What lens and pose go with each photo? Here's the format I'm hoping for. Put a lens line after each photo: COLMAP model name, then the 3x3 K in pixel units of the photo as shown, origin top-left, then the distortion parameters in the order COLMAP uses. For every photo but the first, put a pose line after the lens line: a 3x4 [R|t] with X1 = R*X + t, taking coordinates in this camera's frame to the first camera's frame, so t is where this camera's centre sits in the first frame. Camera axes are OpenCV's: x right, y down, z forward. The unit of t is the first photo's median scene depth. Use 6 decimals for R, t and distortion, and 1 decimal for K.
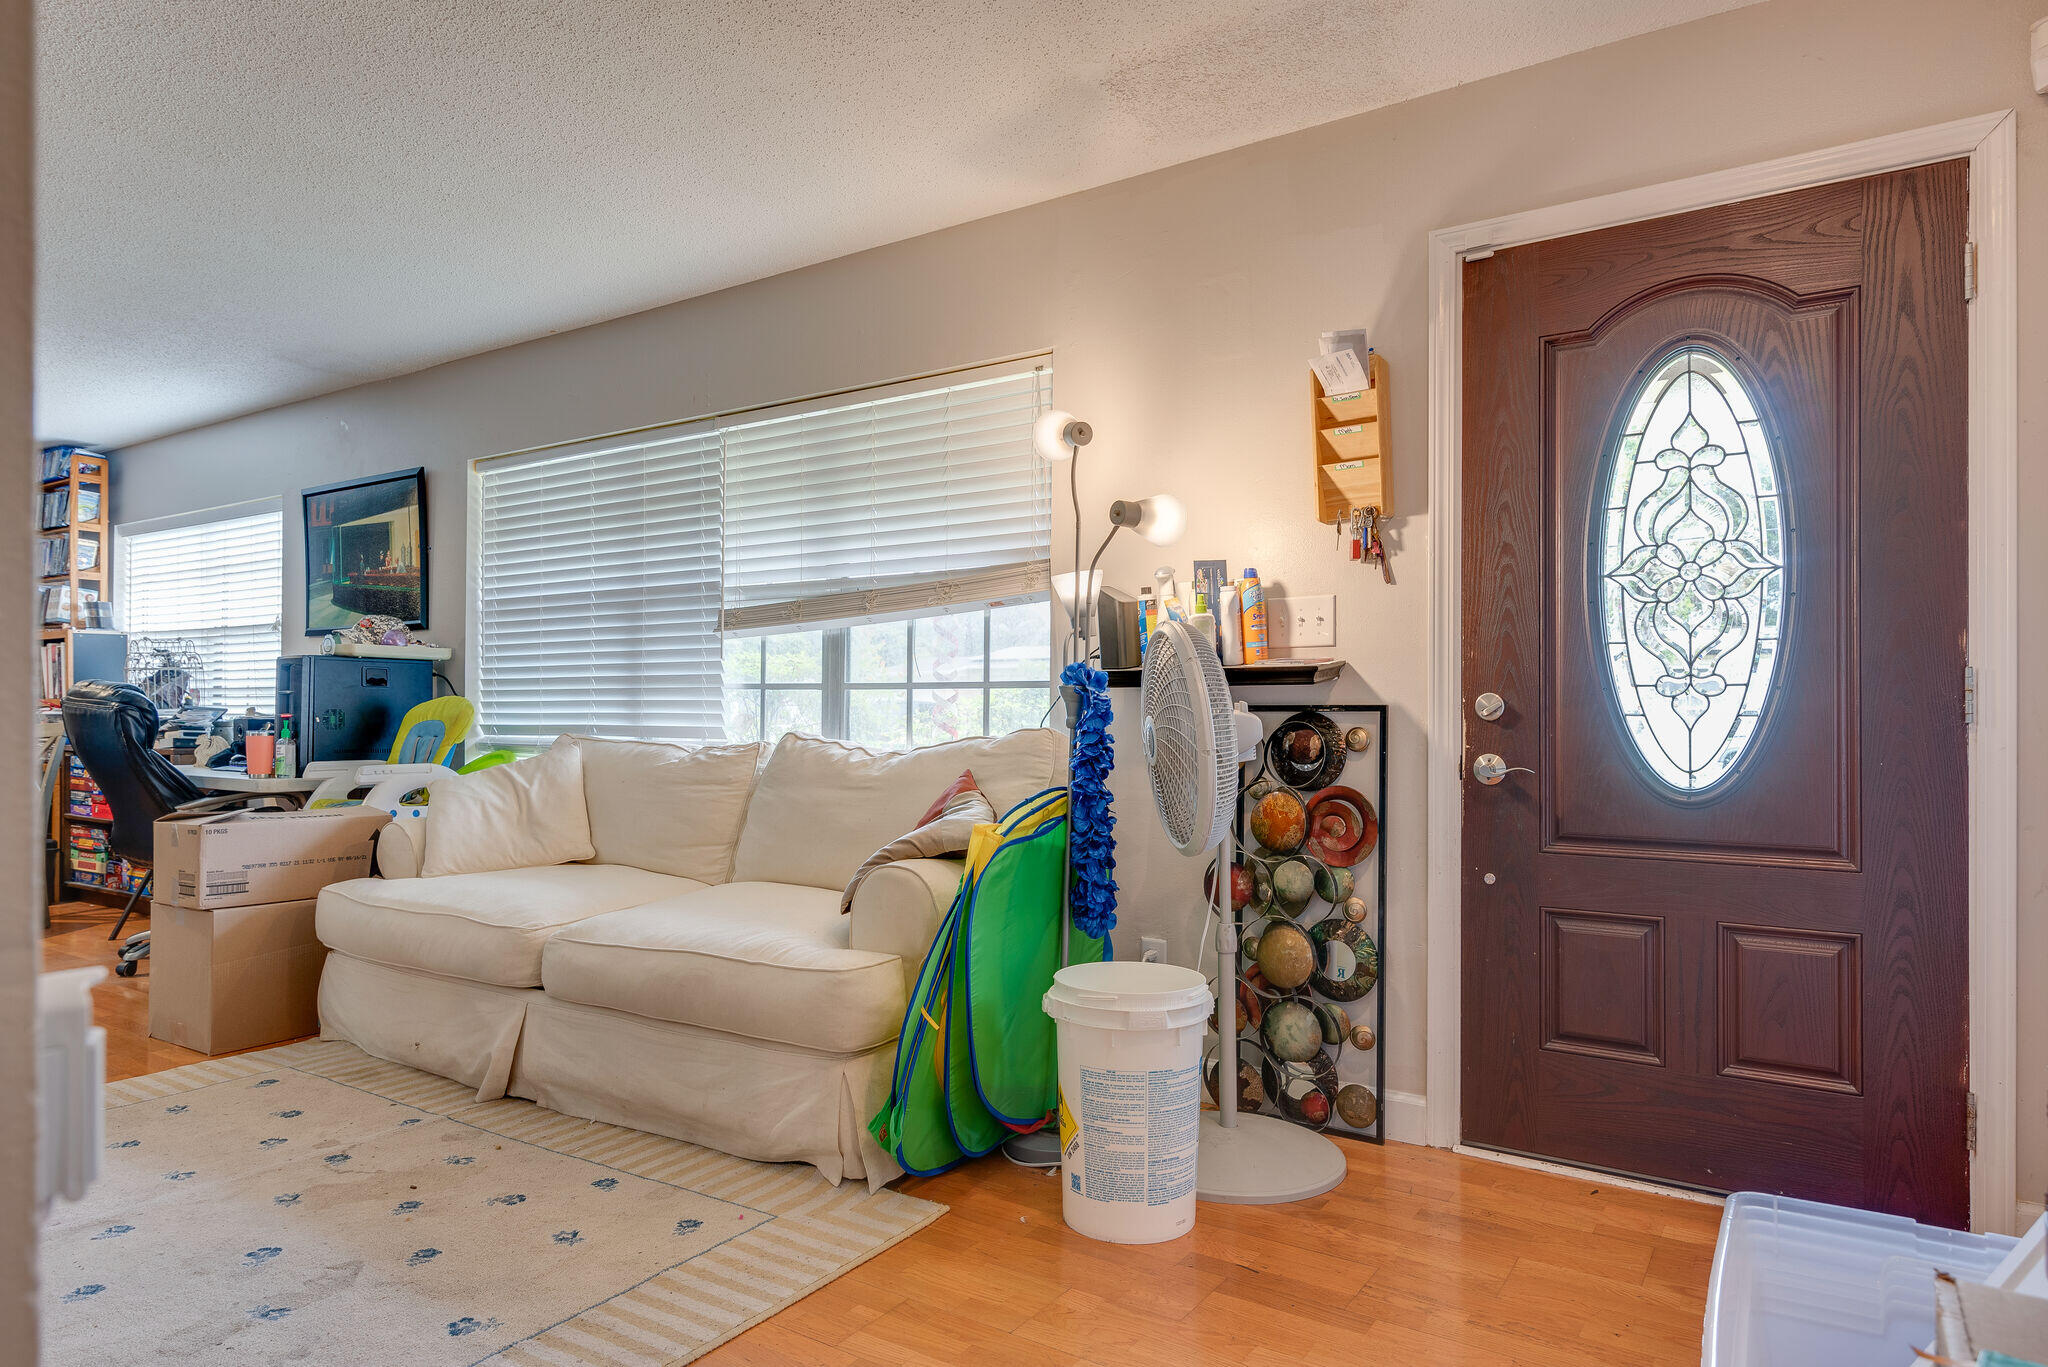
lens RADIAL K [[1228.8, 0, 1020.7], [0, 1228.8, 728.5], [0, 0, 1]] dist [0.002346, 0.002224]
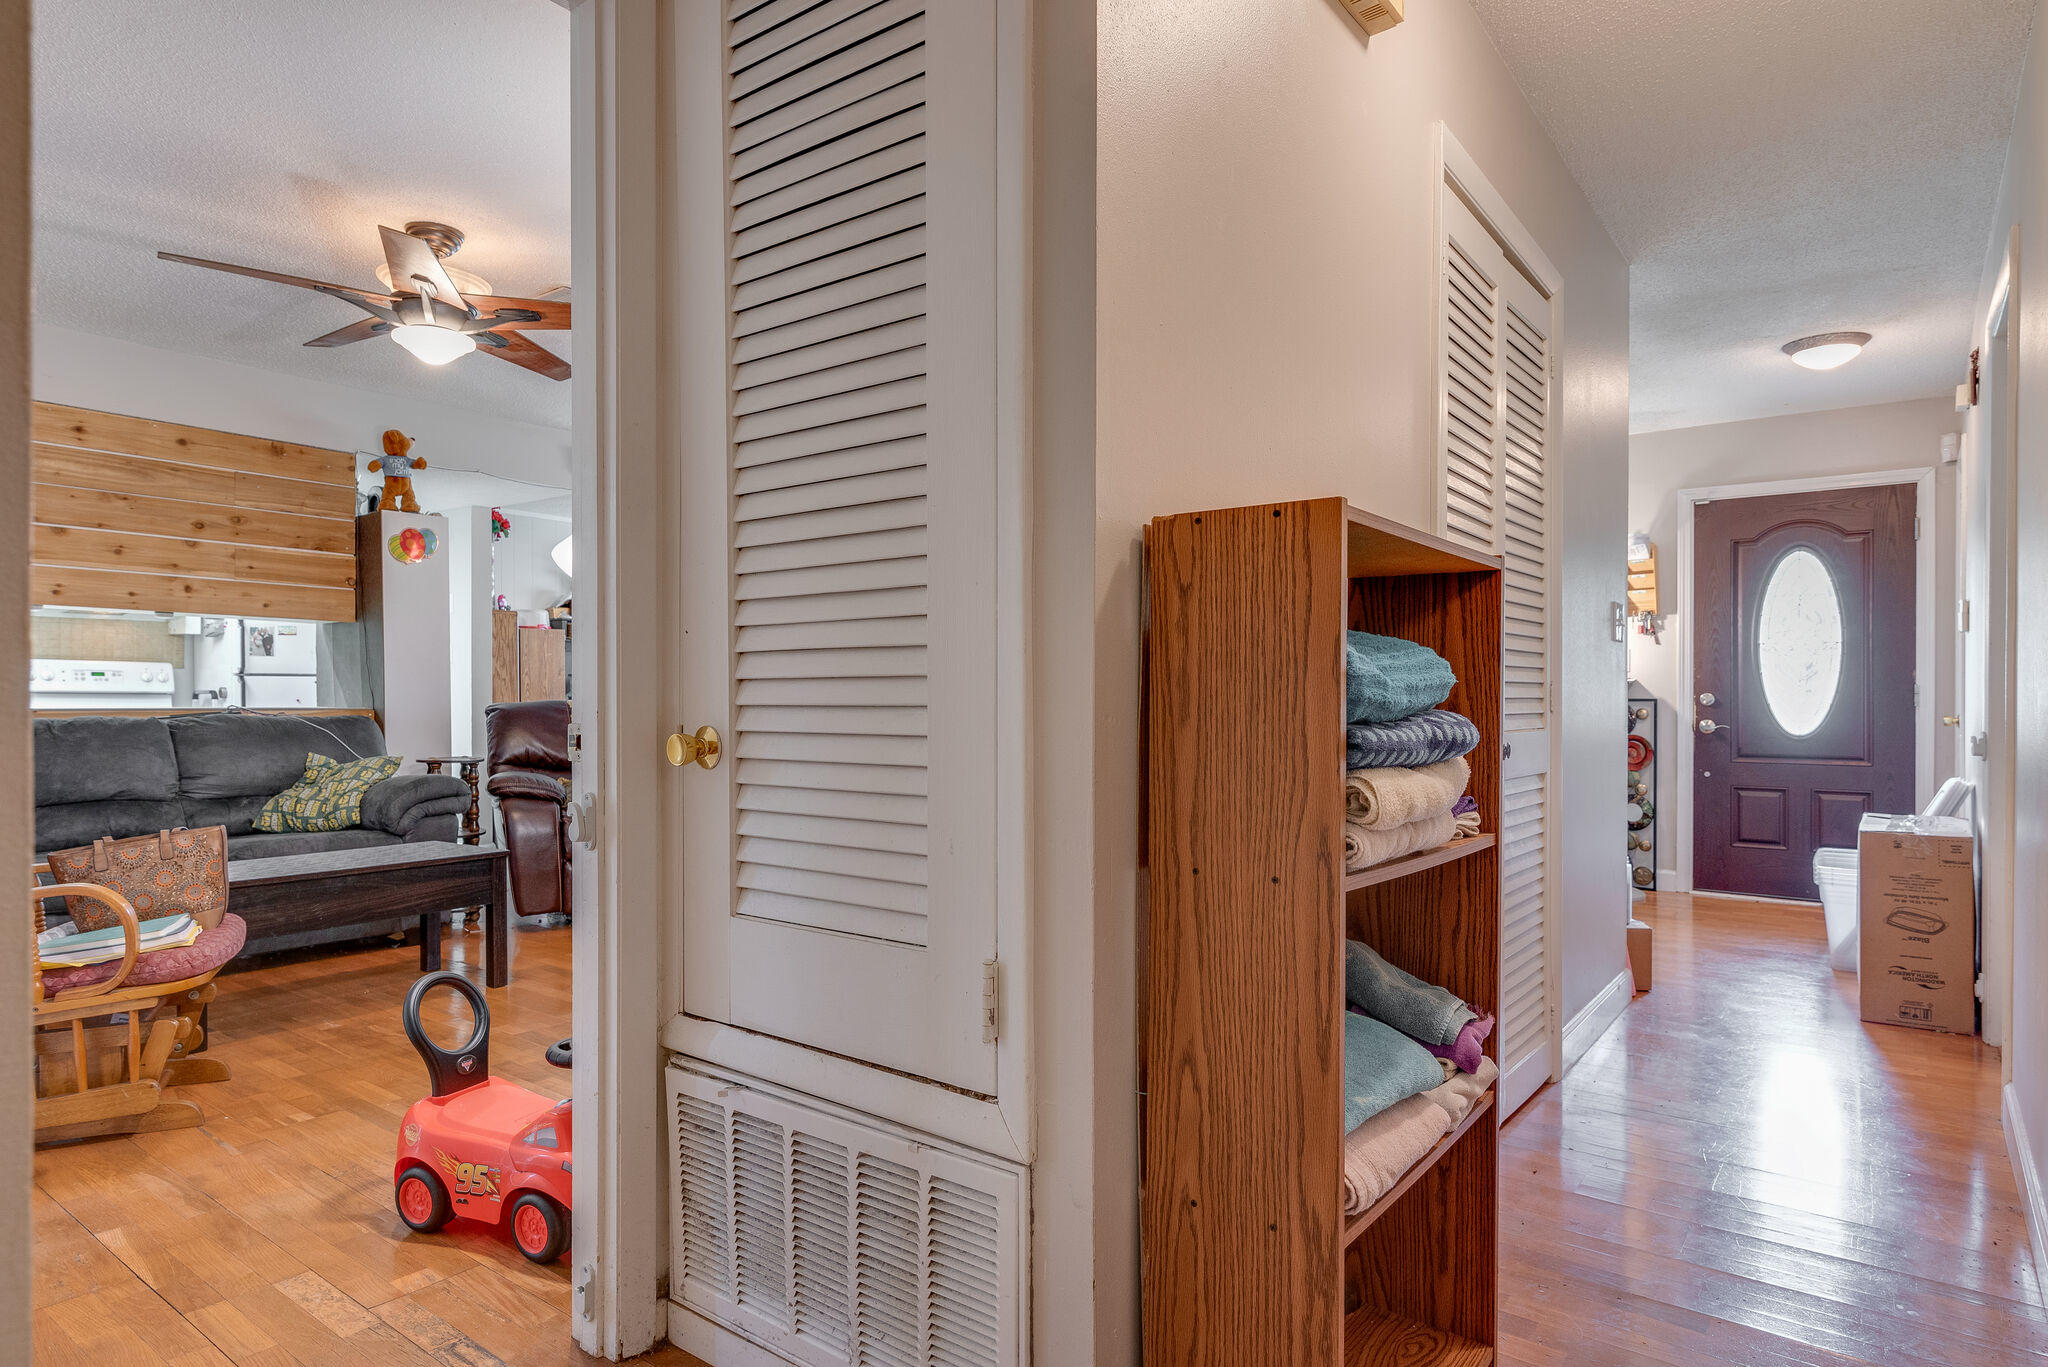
lens RADIAL K [[1150.6, 0, 1015.4], [0, 1150.6, 719.7], [0, 0, 1]] dist [0.000285, -0.001646]
pose [[0.997959, 0.004974, -0.063665, -0.735620], [-0.005042, 0.999987, -0.000915, 0.027353], [0.063659, 0.001235, 0.997971, -1.170683]]
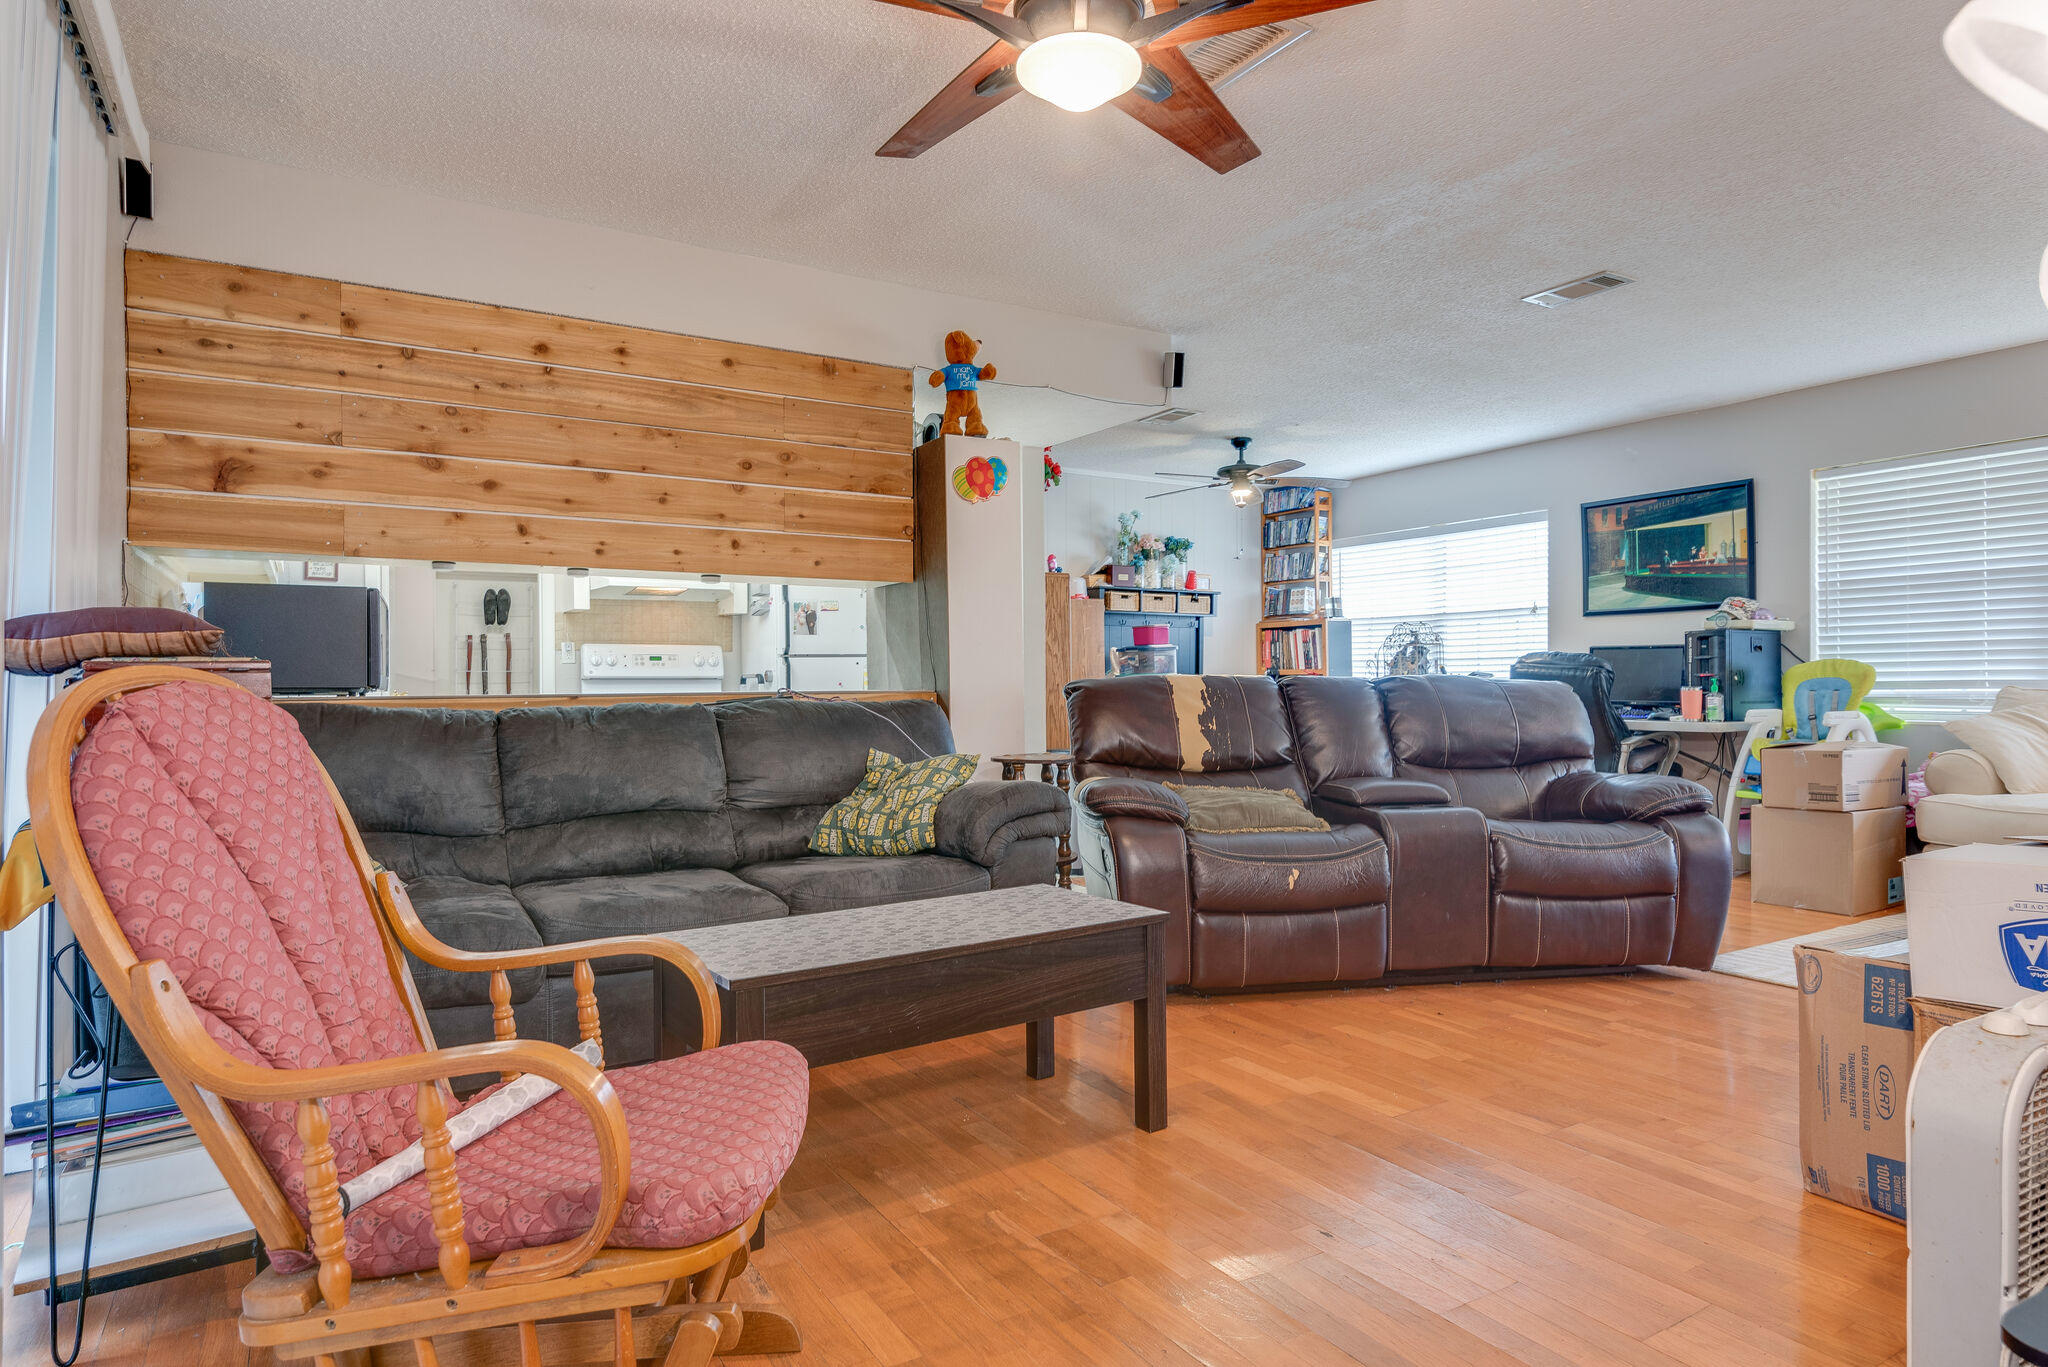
lens RADIAL K [[1169.3, 0, 1052.8], [0, 1169.3, 693.9], [0, 0, 1]] dist [0.002251, -0.000285]
pose [[0.911716, -0.005064, -0.410789, -1.133827], [0.002113, 0.999969, -0.007638, 0.028538], [0.410815, 0.006095, 0.911698, -0.684059]]
